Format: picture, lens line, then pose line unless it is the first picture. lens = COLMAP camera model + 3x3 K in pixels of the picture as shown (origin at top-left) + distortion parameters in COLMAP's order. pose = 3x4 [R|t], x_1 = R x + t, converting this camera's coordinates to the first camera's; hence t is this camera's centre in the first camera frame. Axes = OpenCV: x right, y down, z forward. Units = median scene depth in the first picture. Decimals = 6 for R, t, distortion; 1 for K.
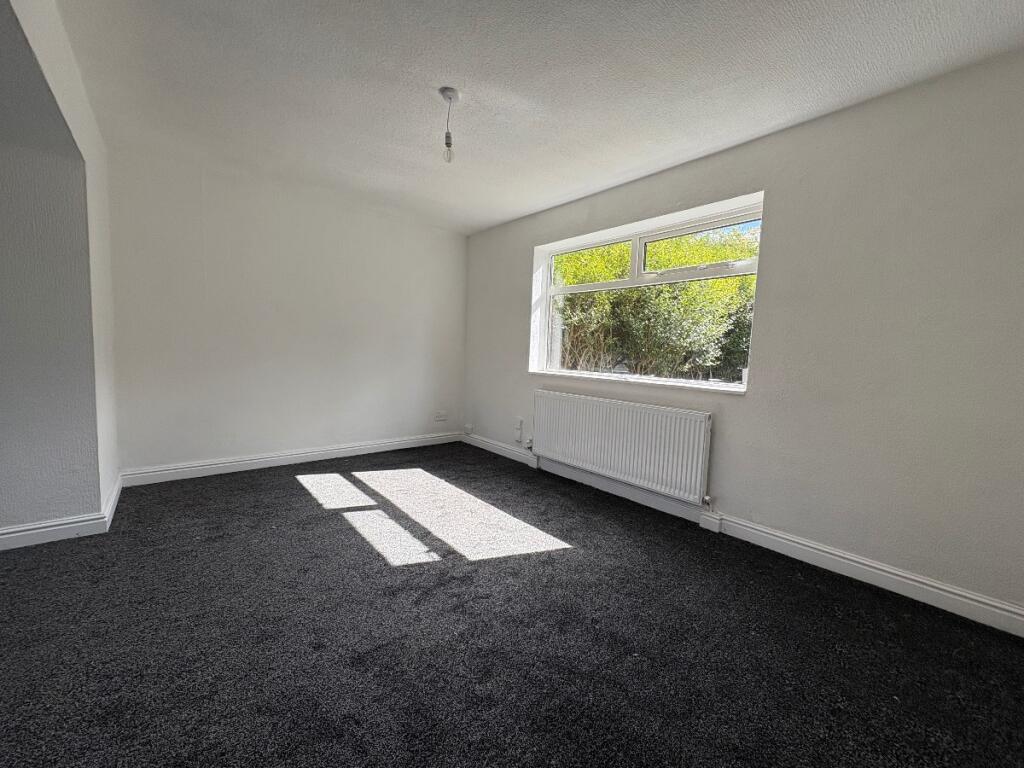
lens RADIAL K [[397.9, 0, 512.0], [0, 397.9, 384.0], [0, 0, 1]] dist [-0.000402, 0.000002]
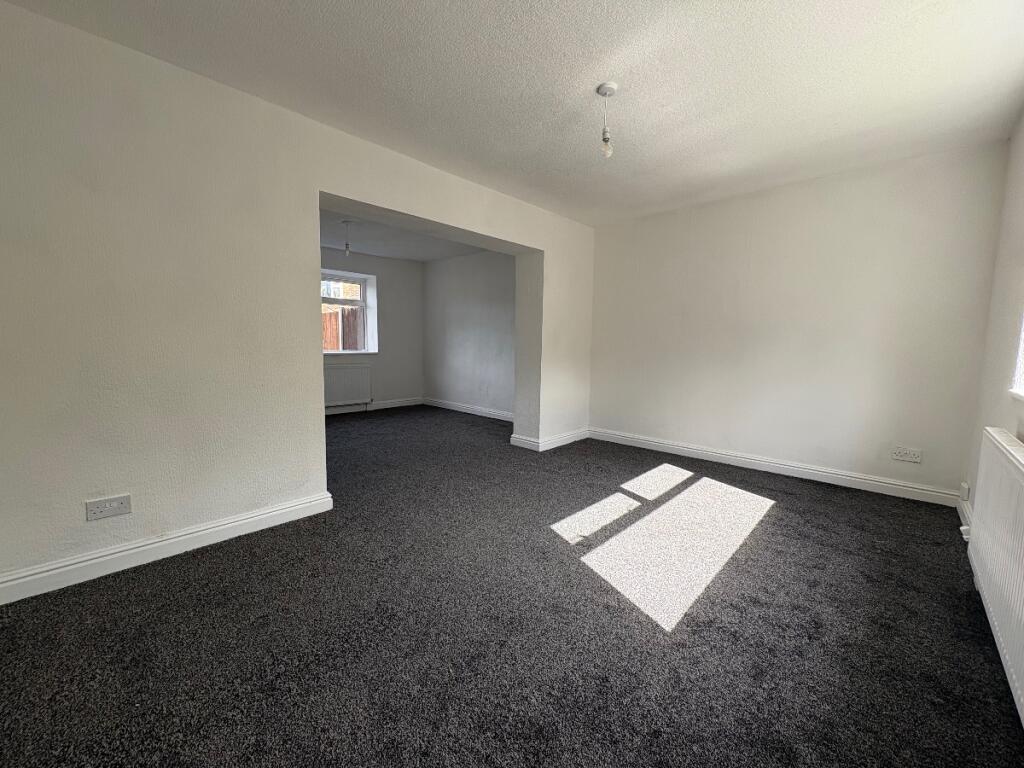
lens RADIAL K [[397.9, 0, 512.0], [0, 397.9, 384.0], [0, 0, 1]] dist [-0.000402, 0.000002]
pose [[0.132874, 0.064700, -0.989019, 0.606728], [-0.085539, 0.994892, 0.053593, -0.017735], [0.987435, 0.077478, 0.137730, 0.491949]]
